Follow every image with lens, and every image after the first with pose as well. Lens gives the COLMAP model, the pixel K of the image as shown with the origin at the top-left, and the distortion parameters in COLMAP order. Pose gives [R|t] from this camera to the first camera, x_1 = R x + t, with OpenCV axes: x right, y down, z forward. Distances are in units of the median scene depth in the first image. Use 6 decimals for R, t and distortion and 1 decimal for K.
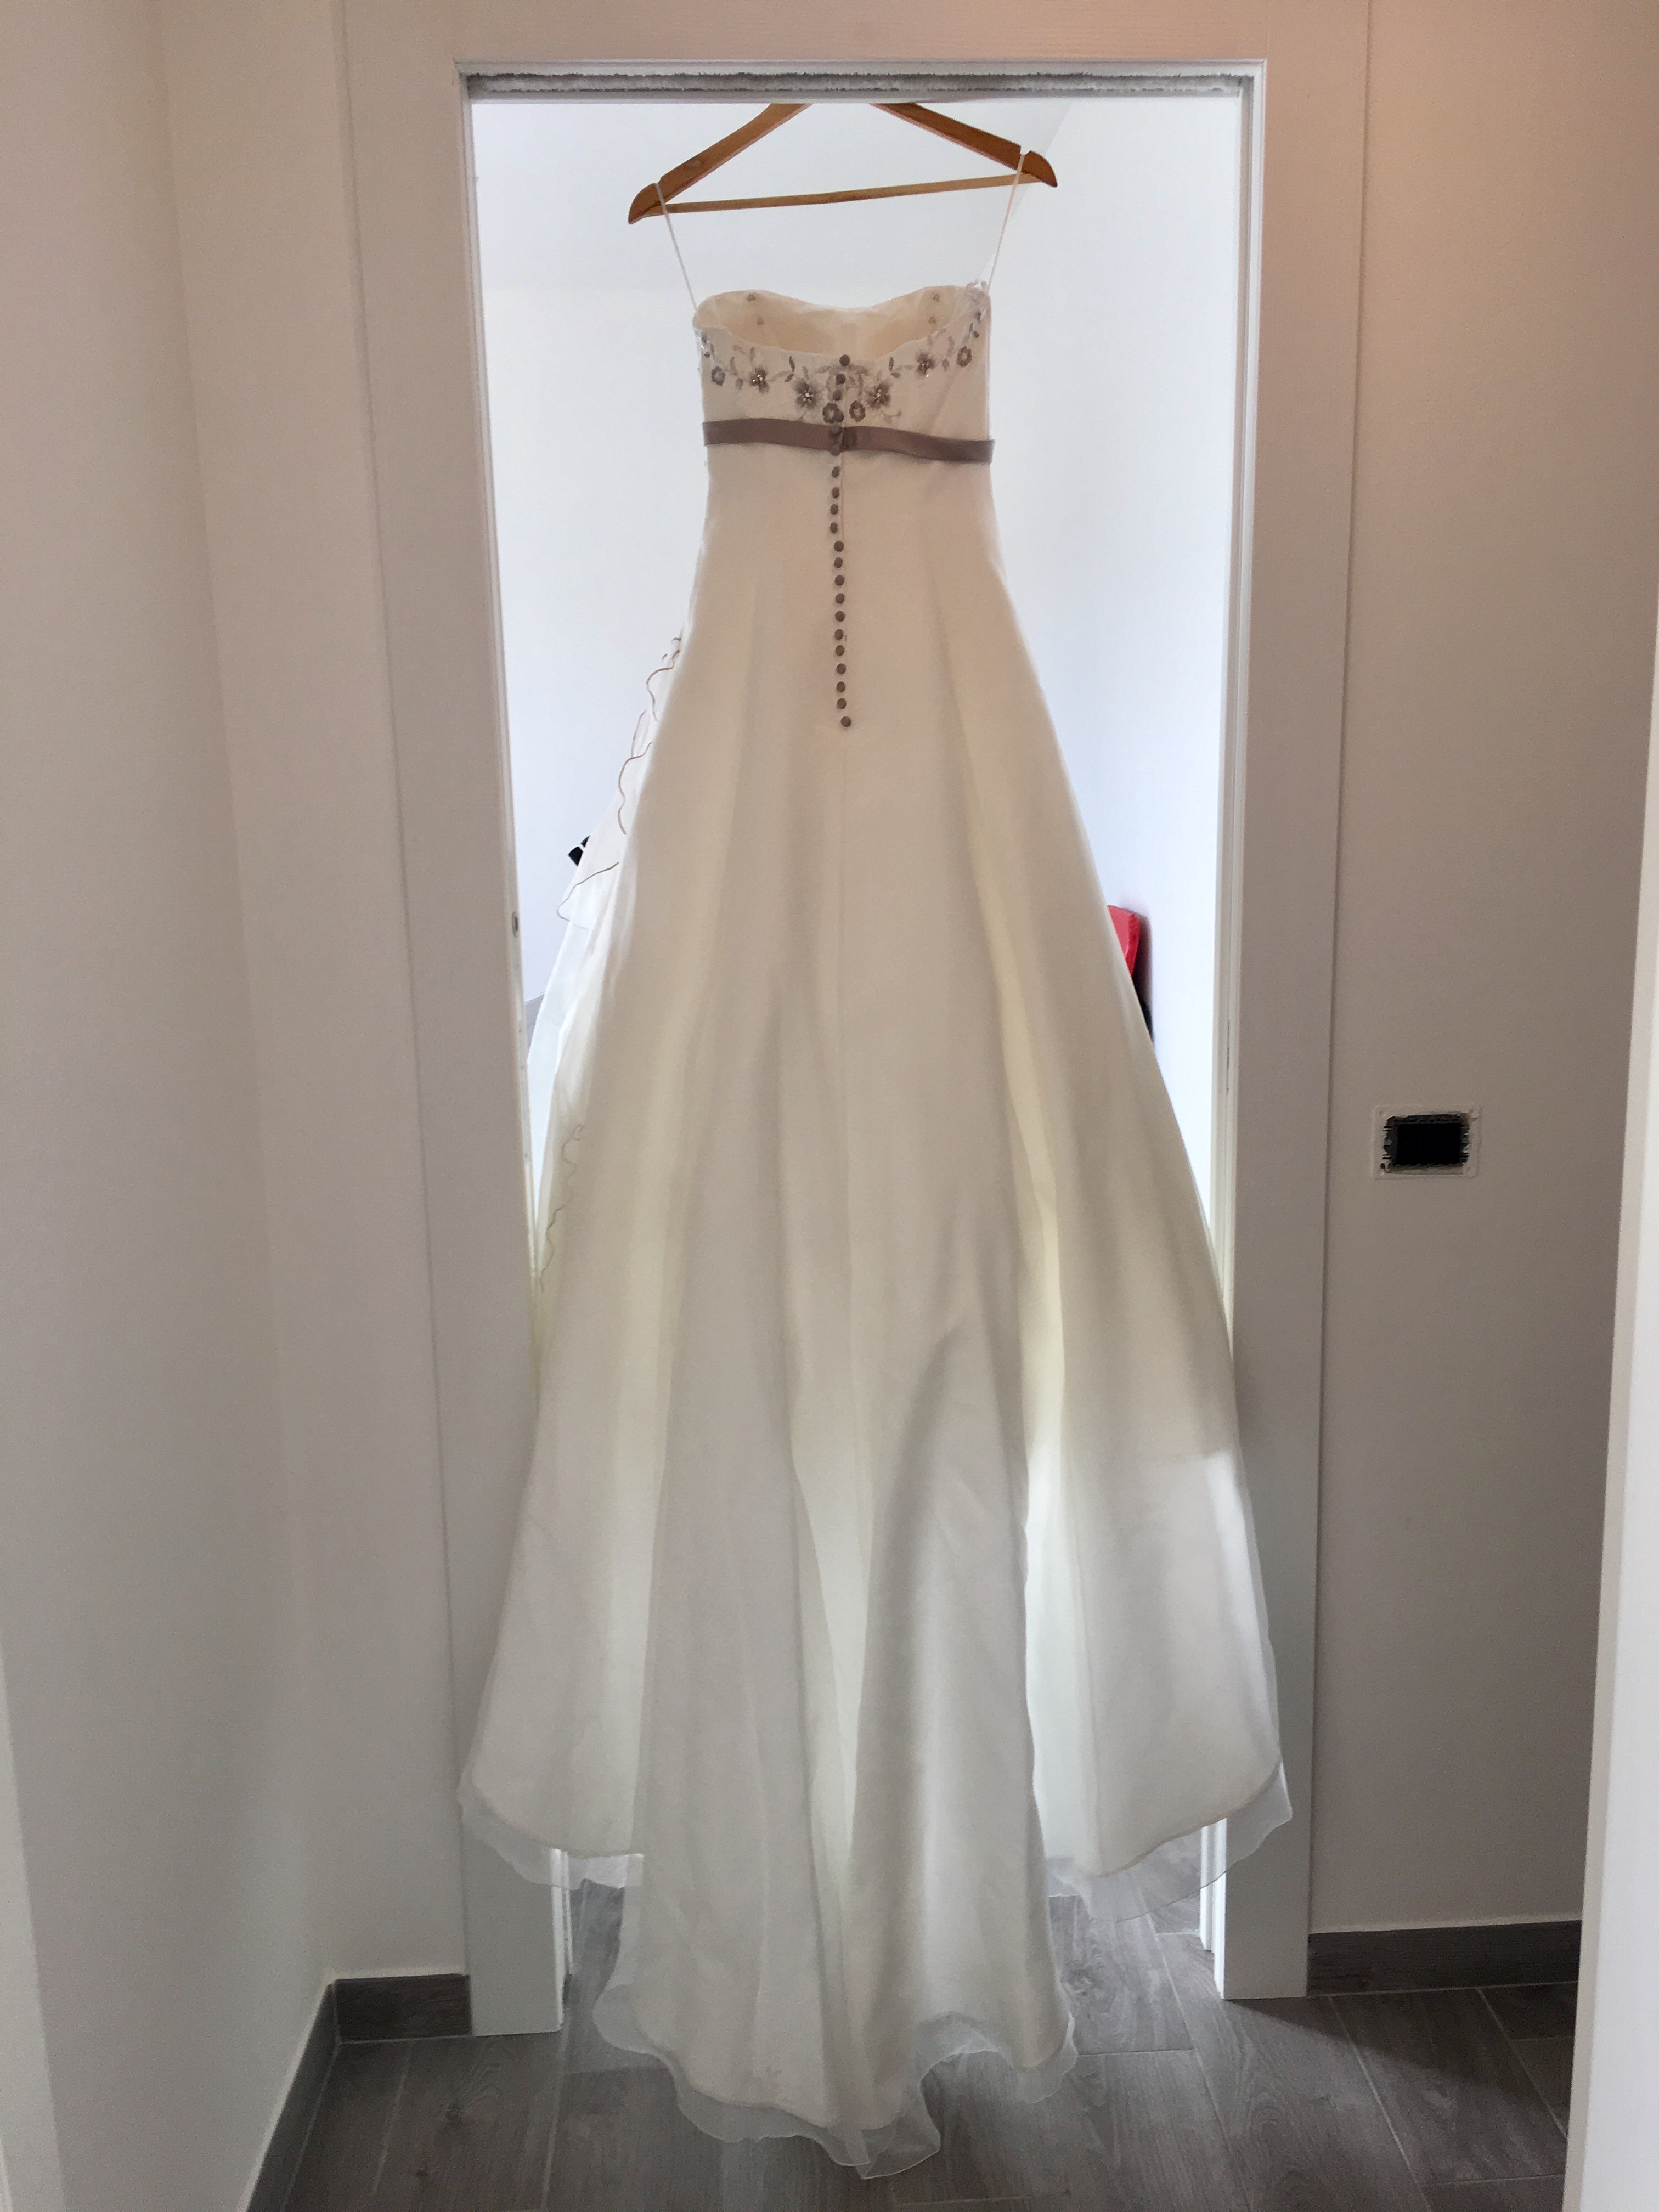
lens RADIAL K [[1856.9, 0, 829.5], [0, 1856.9, 1106.0], [0, 0, 1]] dist [0.043793, 0.002257]
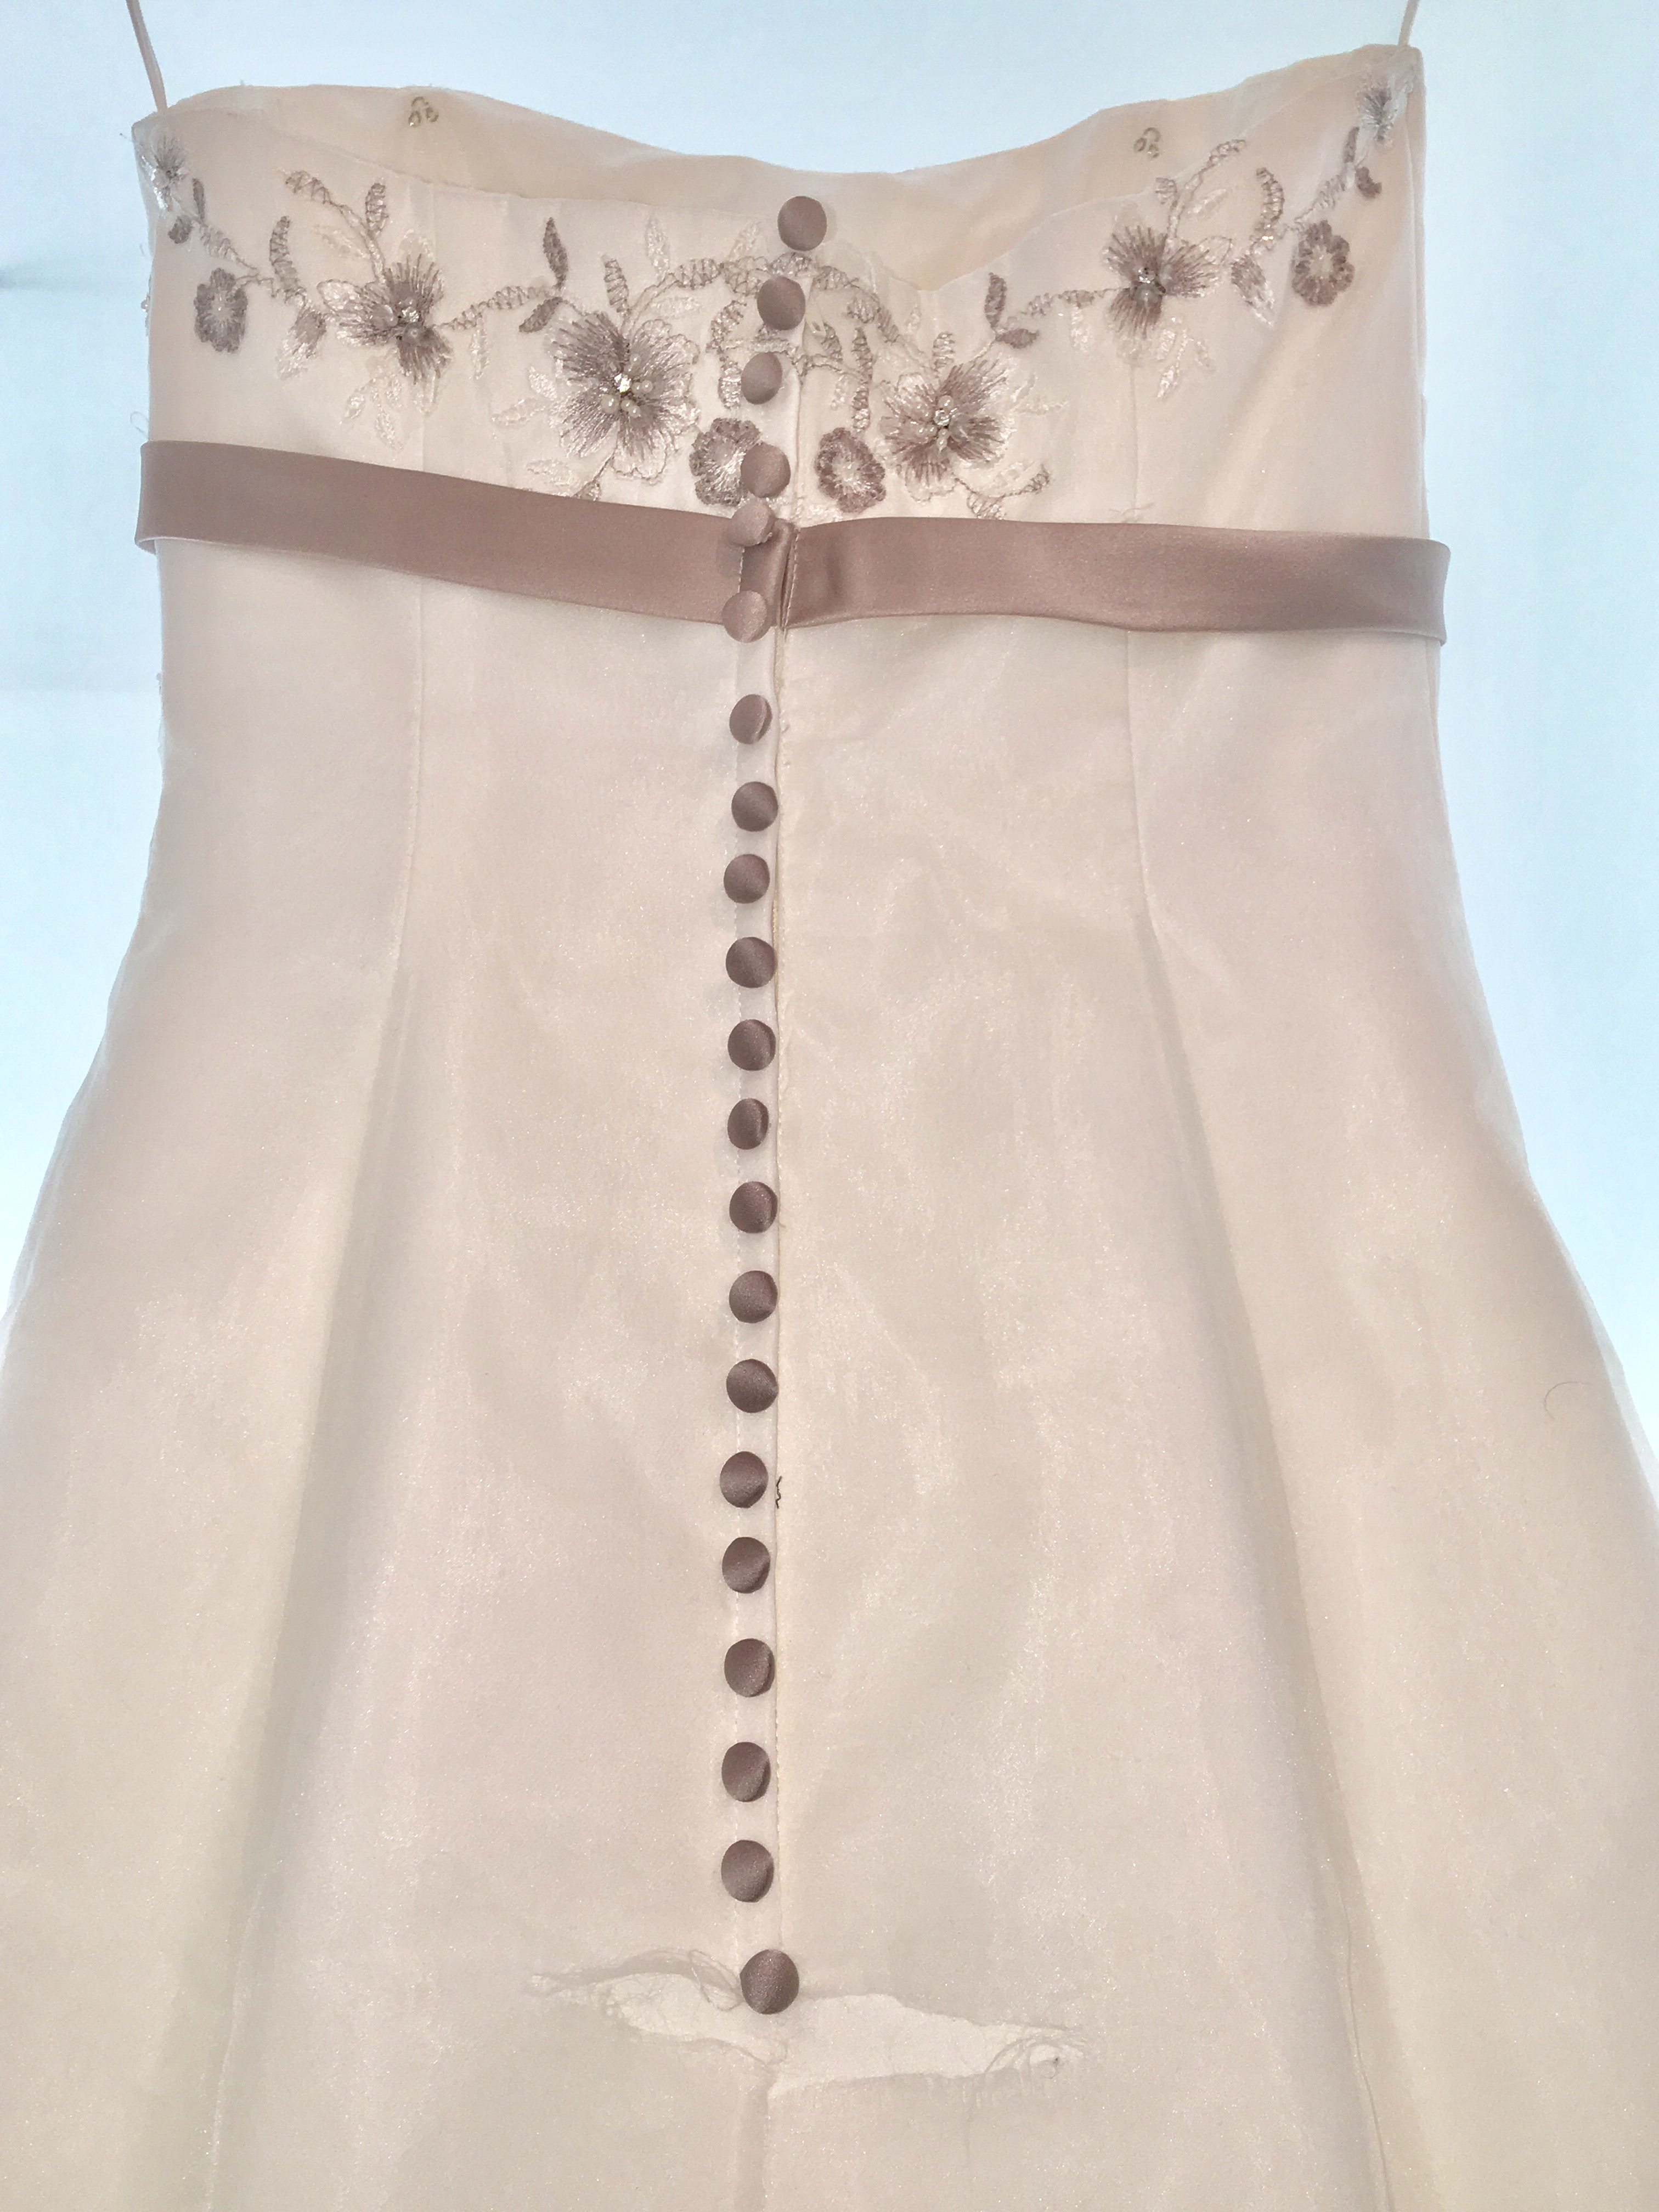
lens RADIAL K [[2088.8, 0, 829.5], [0, 2088.8, 1106.0], [0, 0, 1]] dist [0.592961, 0.000858]
pose [[0.999313, 0.020103, 0.031120, 0.006061], [-0.009032, 0.946830, -0.321606, -0.214733], [-0.035931, 0.321104, 0.946362, 0.773273]]
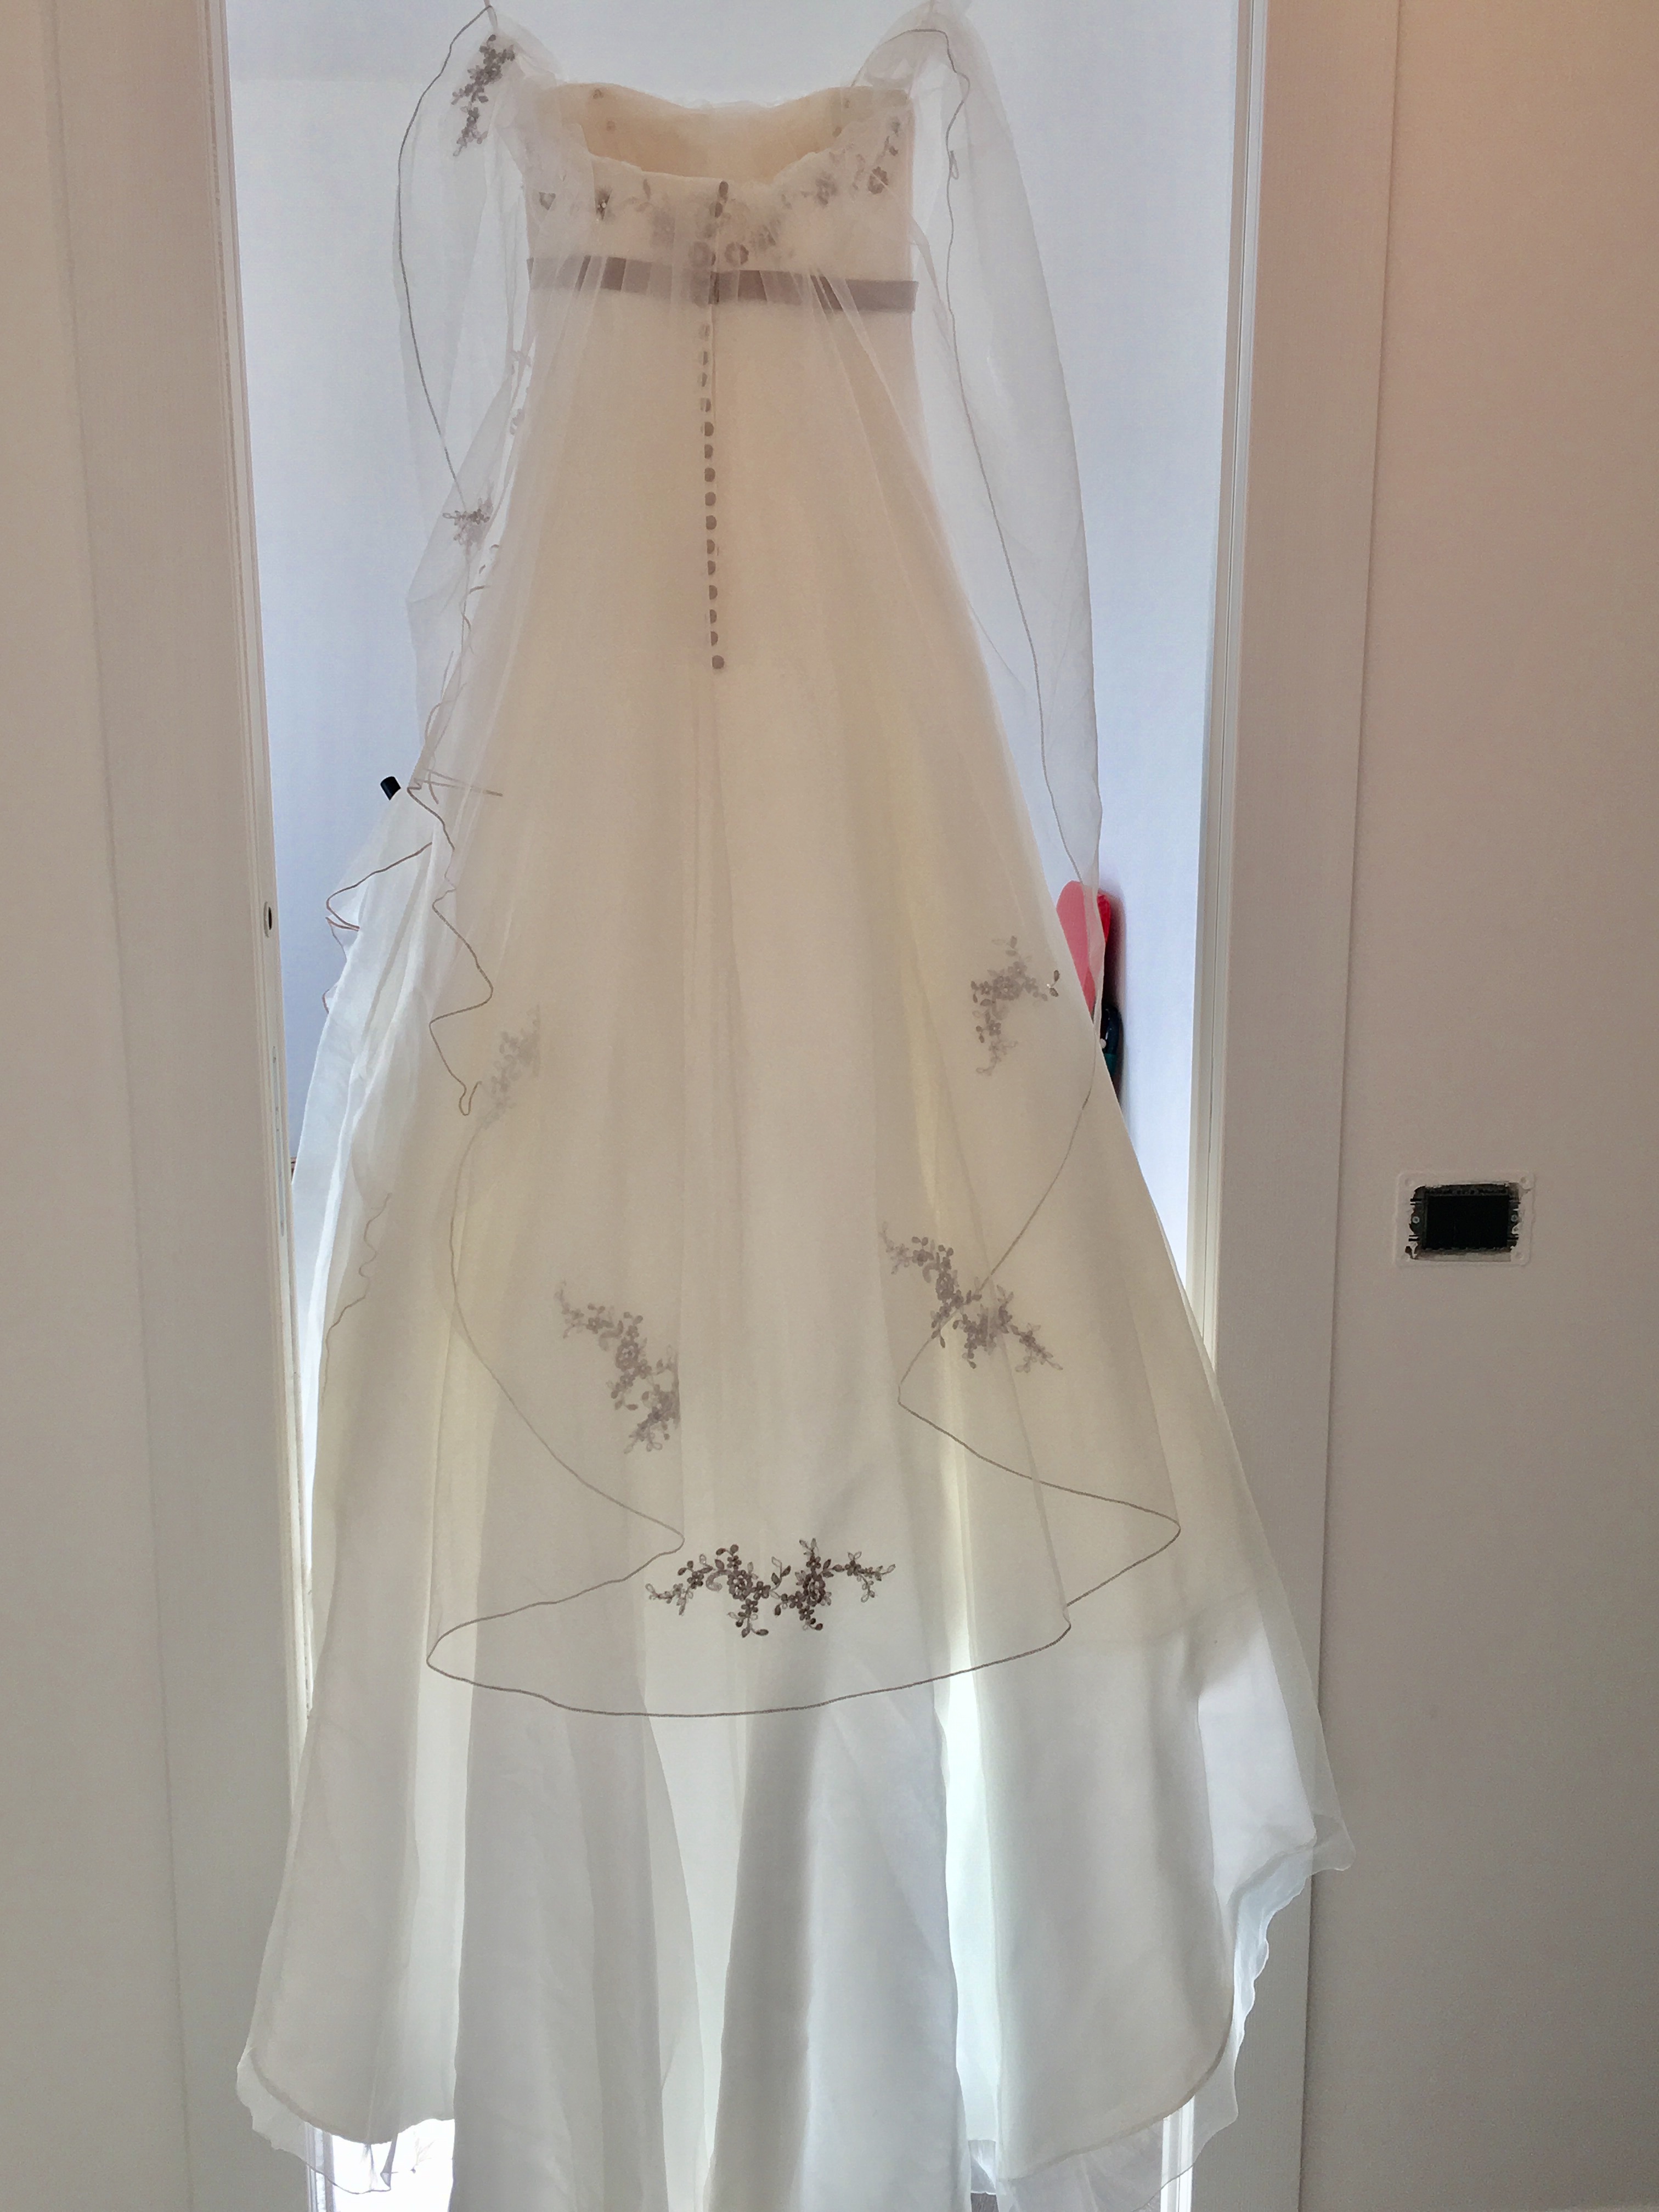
lens RADIAL K [[2491.1, 0, 829.5], [0, 2491.1, 1106.0], [0, 0, 1]] dist [0.080852, -0.025075]
pose [[0.998428, 0.005272, 0.055802, -0.001437], [-0.008323, 0.998474, 0.054590, -0.086843], [-0.055429, -0.054969, 0.996948, -0.019725]]
